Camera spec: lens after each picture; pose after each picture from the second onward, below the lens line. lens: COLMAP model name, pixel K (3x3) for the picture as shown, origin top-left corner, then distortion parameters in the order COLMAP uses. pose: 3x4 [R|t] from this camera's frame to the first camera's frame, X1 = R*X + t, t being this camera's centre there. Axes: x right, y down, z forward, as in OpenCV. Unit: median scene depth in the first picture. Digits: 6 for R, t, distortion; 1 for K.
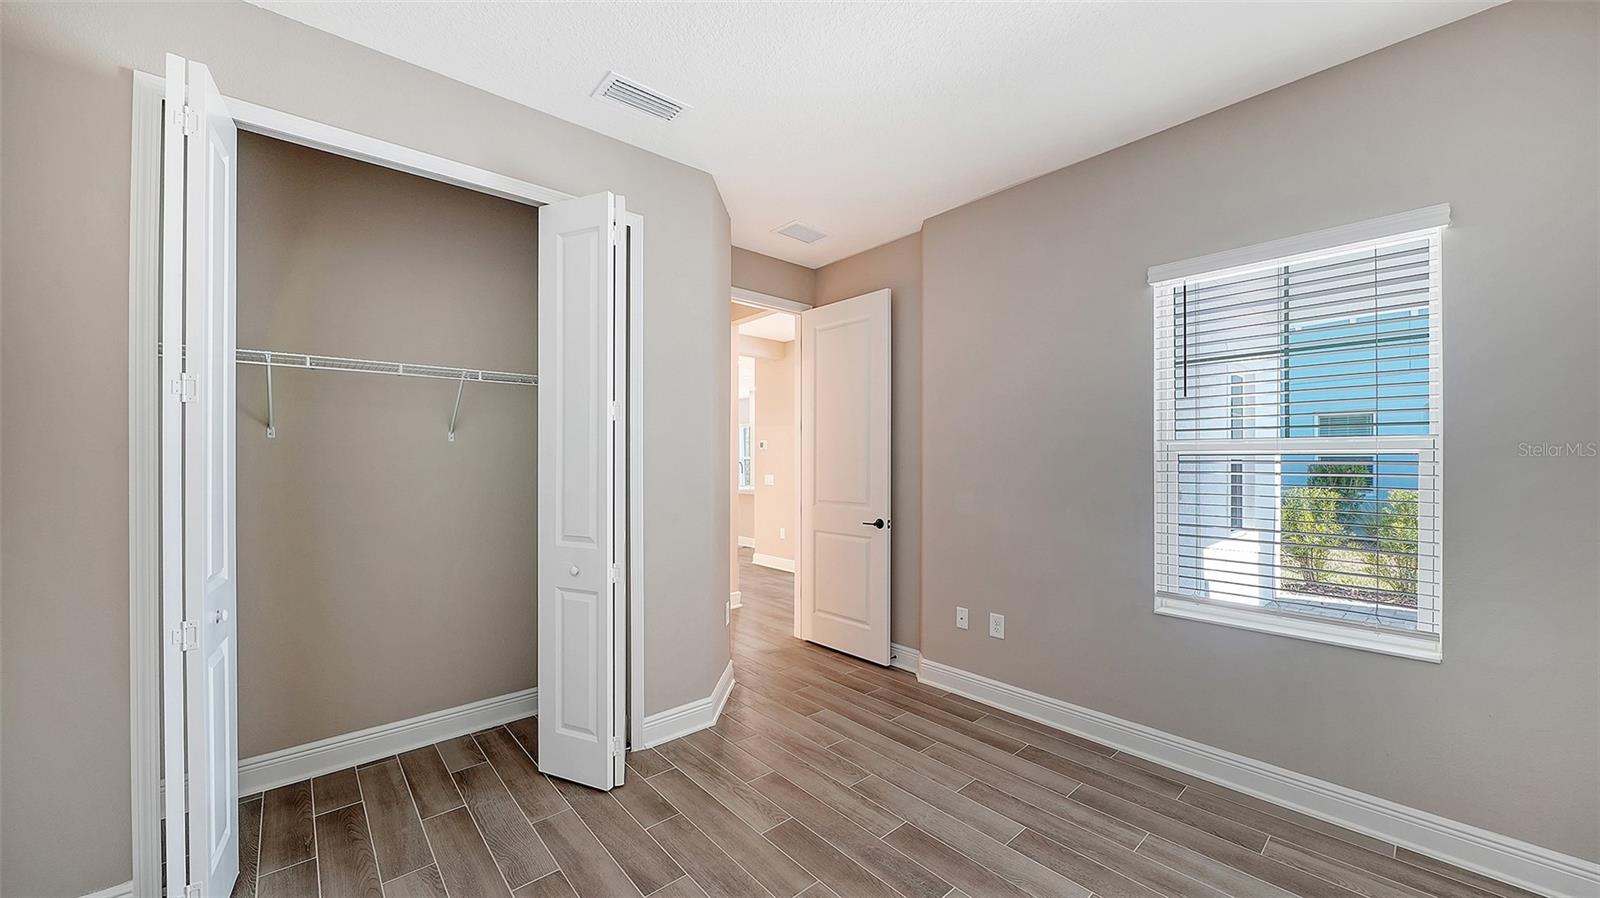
lens RADIAL K [[603.4, 0, 797.8], [0, 603.4, 453.4], [0, 0, 1]] dist [-0.001598, -0.000153]
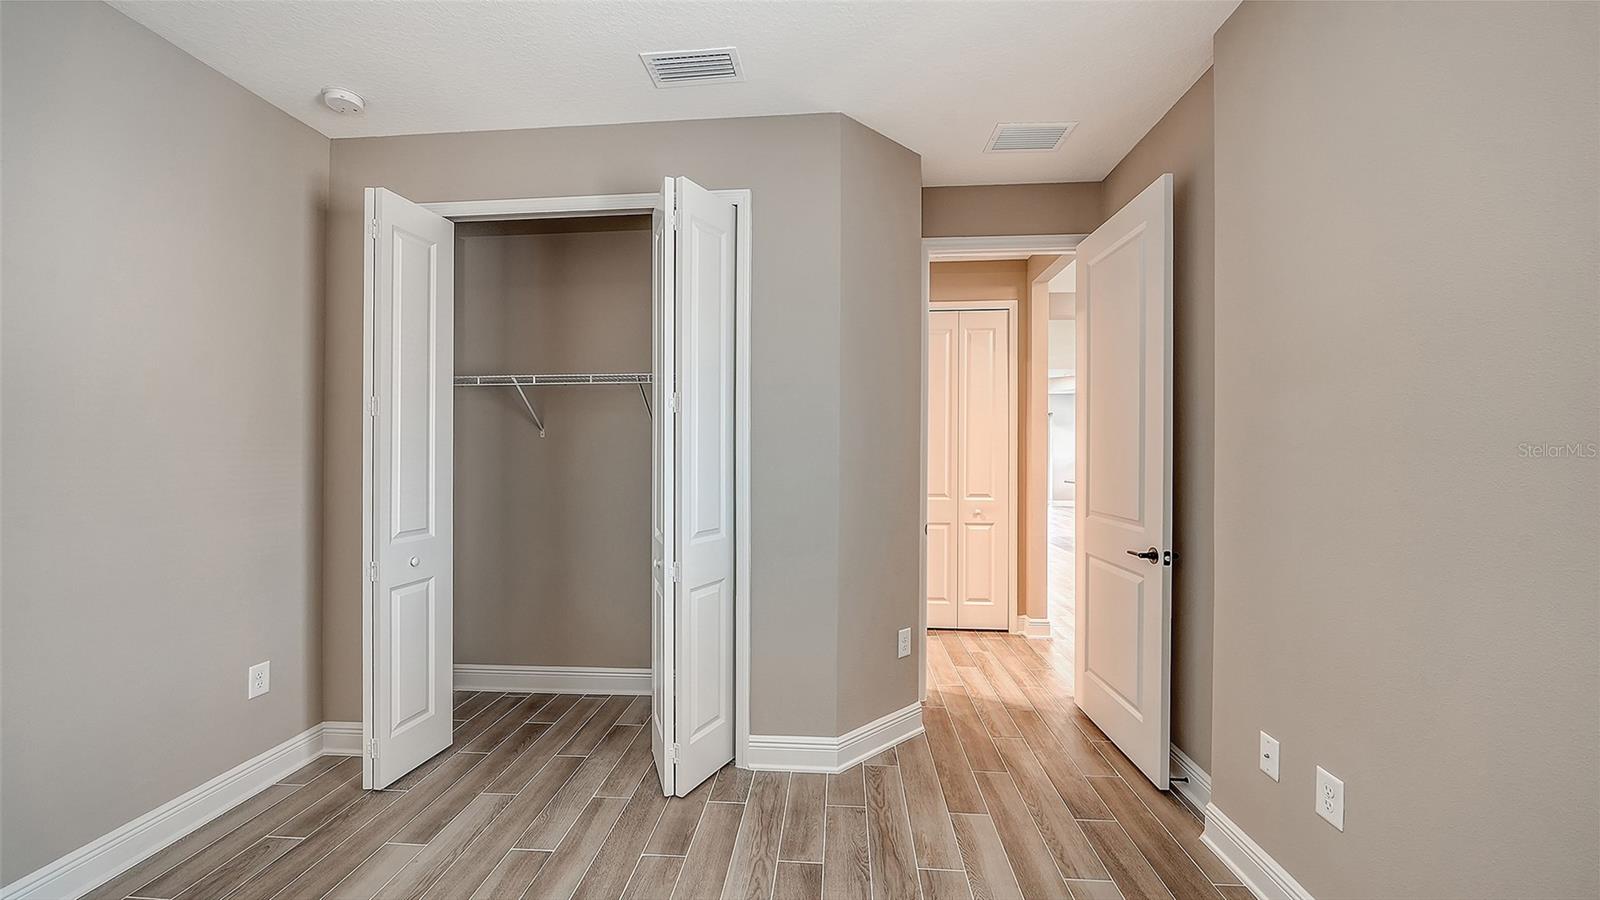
lens RADIAL K [[594.6, 0, 794.3], [0, 594.6, 441.6], [0, 0, 1]] dist [-0.001934, -0.000213]
pose [[0.688078, -0.012419, -0.725530, 0.469092], [0.009456, 0.999922, -0.008148, 0.000491], [0.725575, -0.001254, 0.688142, 0.443405]]
